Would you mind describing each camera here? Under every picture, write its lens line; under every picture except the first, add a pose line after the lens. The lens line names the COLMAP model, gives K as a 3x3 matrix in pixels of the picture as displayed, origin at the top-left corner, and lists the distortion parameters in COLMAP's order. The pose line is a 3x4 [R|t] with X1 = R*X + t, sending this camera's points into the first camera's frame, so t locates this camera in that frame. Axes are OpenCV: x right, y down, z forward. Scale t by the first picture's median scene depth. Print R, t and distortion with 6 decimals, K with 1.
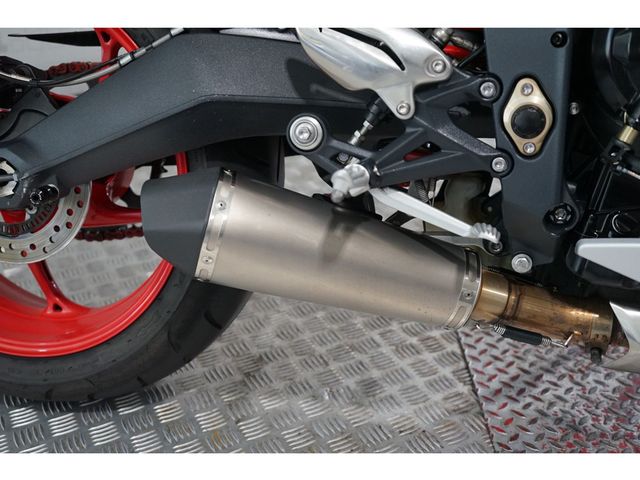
lens RADIAL K [[821.9, 0, 320.5], [0, 821.9, 242.3], [0, 0, 1]] dist [-0.022224, 0.000000]
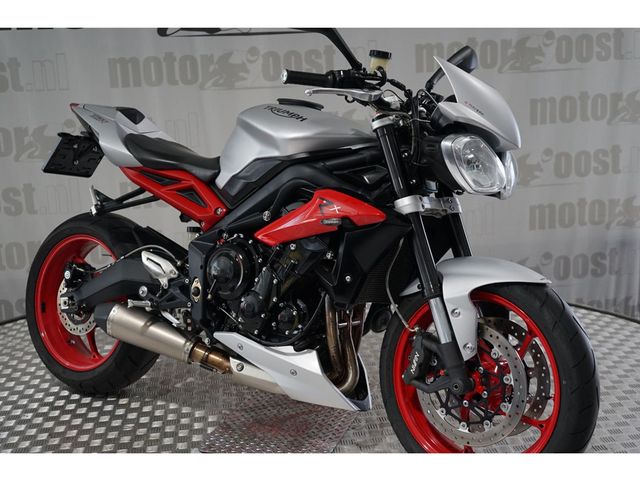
lens RADIAL K [[821.9, 0, 320.2], [0, 821.9, 239.6], [0, 0, 1]] dist [-0.022224, 0.000000]
pose [[0.937490, 0.042130, -0.345453, 1.762137], [-0.124490, 0.967559, -0.219843, 0.291643], [0.324984, 0.249106, 0.912322, -1.759587]]
